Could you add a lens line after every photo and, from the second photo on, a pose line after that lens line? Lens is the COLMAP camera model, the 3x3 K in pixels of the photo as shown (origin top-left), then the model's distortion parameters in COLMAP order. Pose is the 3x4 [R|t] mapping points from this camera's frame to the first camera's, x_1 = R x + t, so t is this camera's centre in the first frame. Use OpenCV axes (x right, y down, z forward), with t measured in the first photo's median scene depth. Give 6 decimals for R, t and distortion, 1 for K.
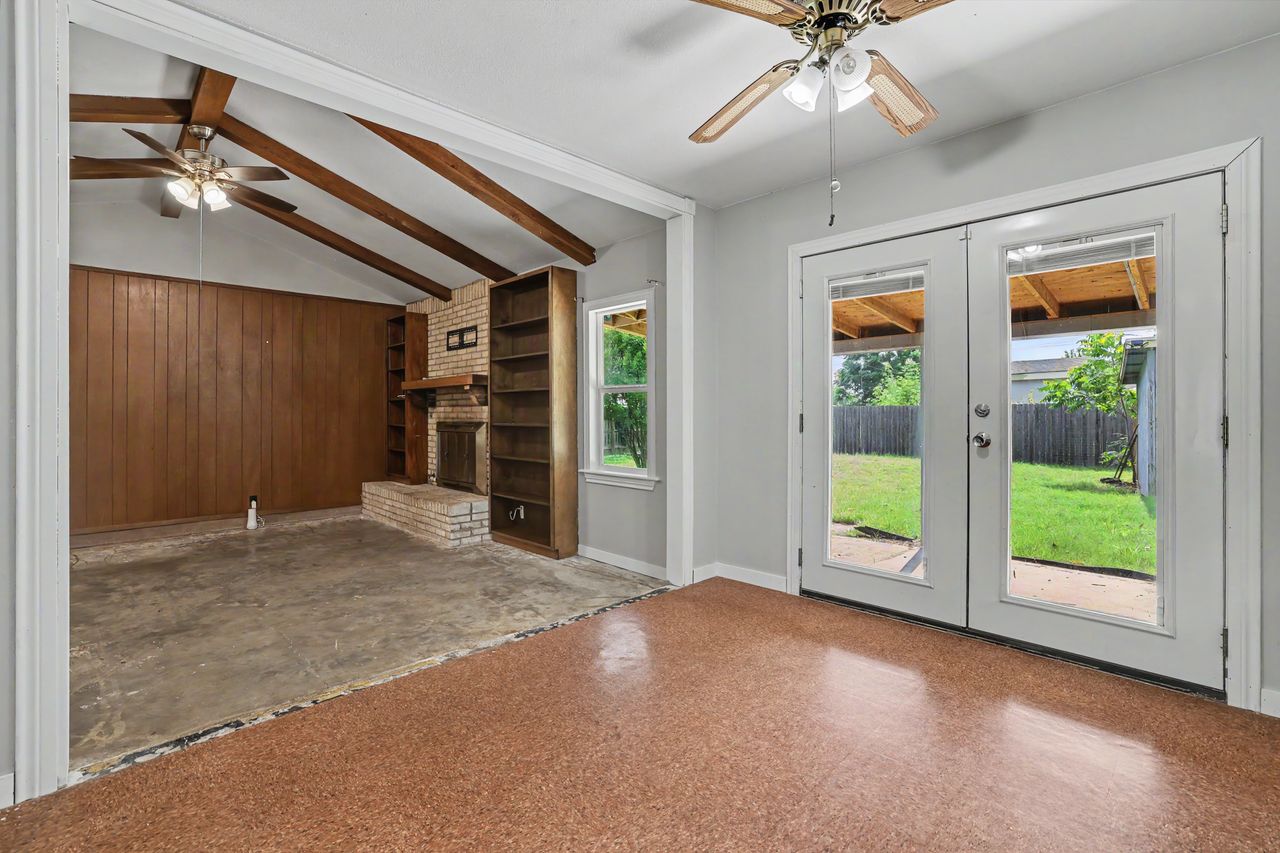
lens RADIAL K [[570.5, 0, 628.3], [0, 570.5, 414.6], [0, 0, 1]] dist [-0.014822, 0.004929]
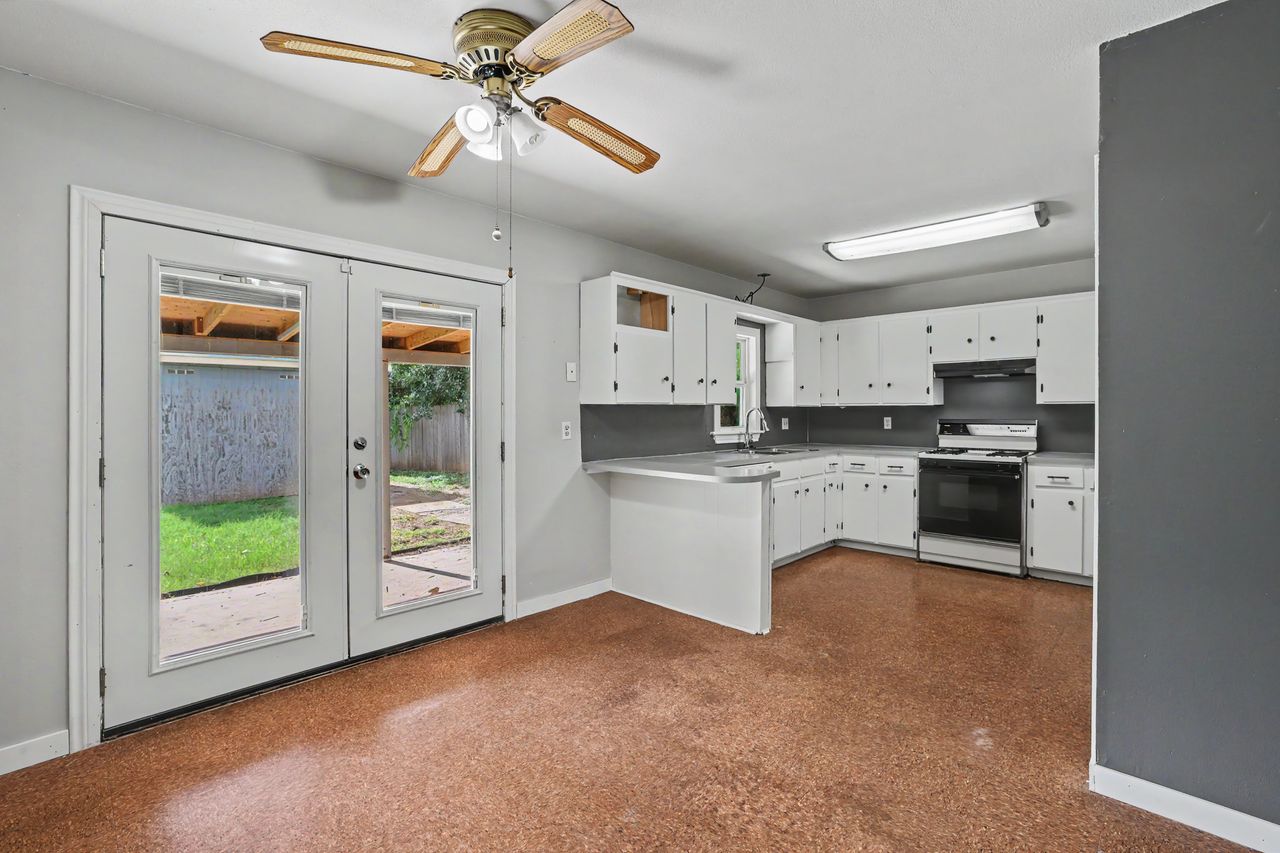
lens RADIAL K [[588.4, 0, 639.7], [0, 588.4, 425.7], [0, 0, 1]] dist [-0.021045, 0.005436]
pose [[-0.046558, -0.020265, 0.998710, -0.388609], [0.009152, 0.999744, 0.020713, -0.047570], [-0.998874, 0.010105, -0.046361, 0.445819]]
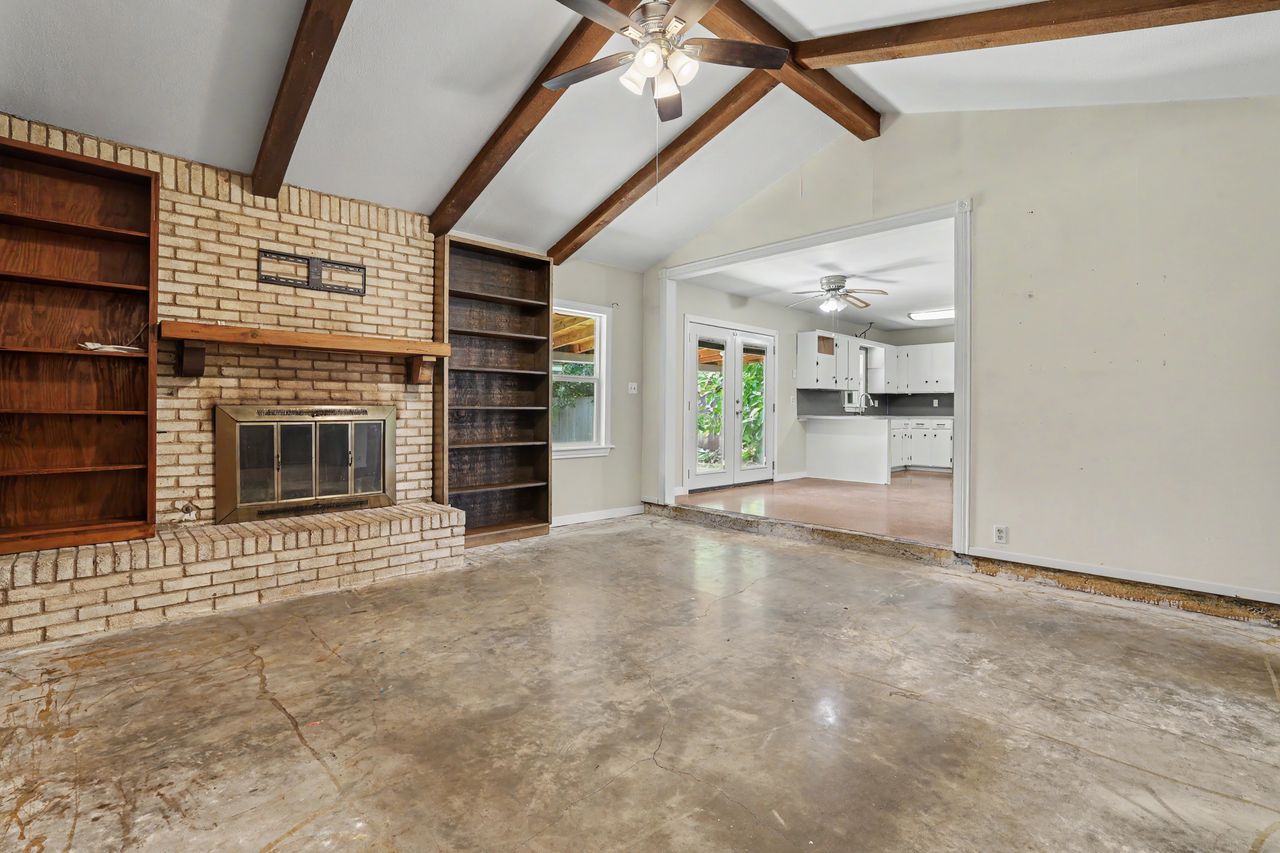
lens RADIAL K [[588.4, 0, 640.7], [0, 588.4, 415.4], [0, 0, 1]] dist [-0.021045, 0.005436]
pose [[-0.010943, -0.004883, 0.999928, -1.790716], [-0.001131, 0.999987, 0.004870, 0.039996], [-0.999939, -0.001078, -0.010948, 1.235681]]
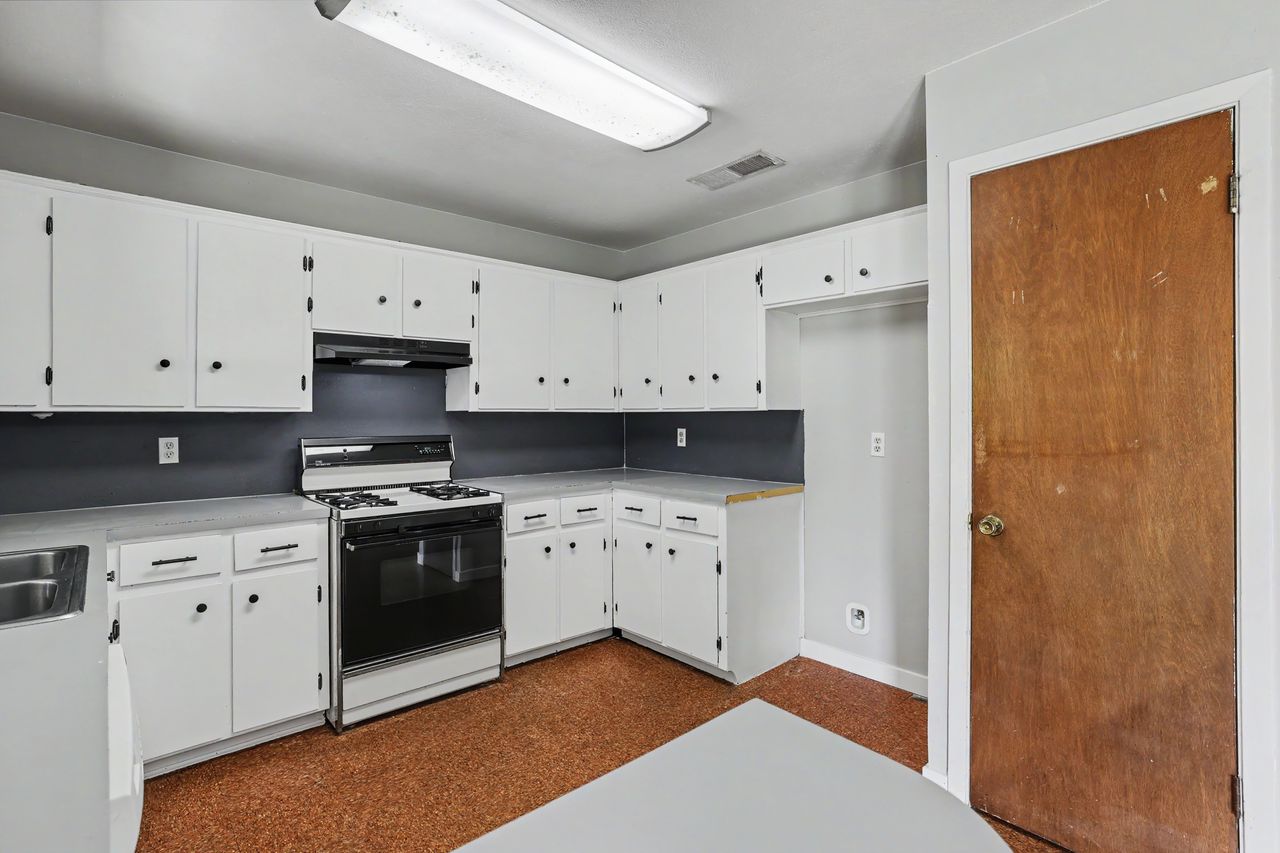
lens RADIAL K [[640.0, 0, 637.7], [0, 640.0, 412.5], [0, 0, 1]] dist [-0.019624, 0.000644]
pose [[-0.998976, 0.004298, 0.045048, 0.663077], [0.004432, 0.999986, 0.002879, -0.062679], [-0.045035, 0.003076, -0.998981, 0.443885]]
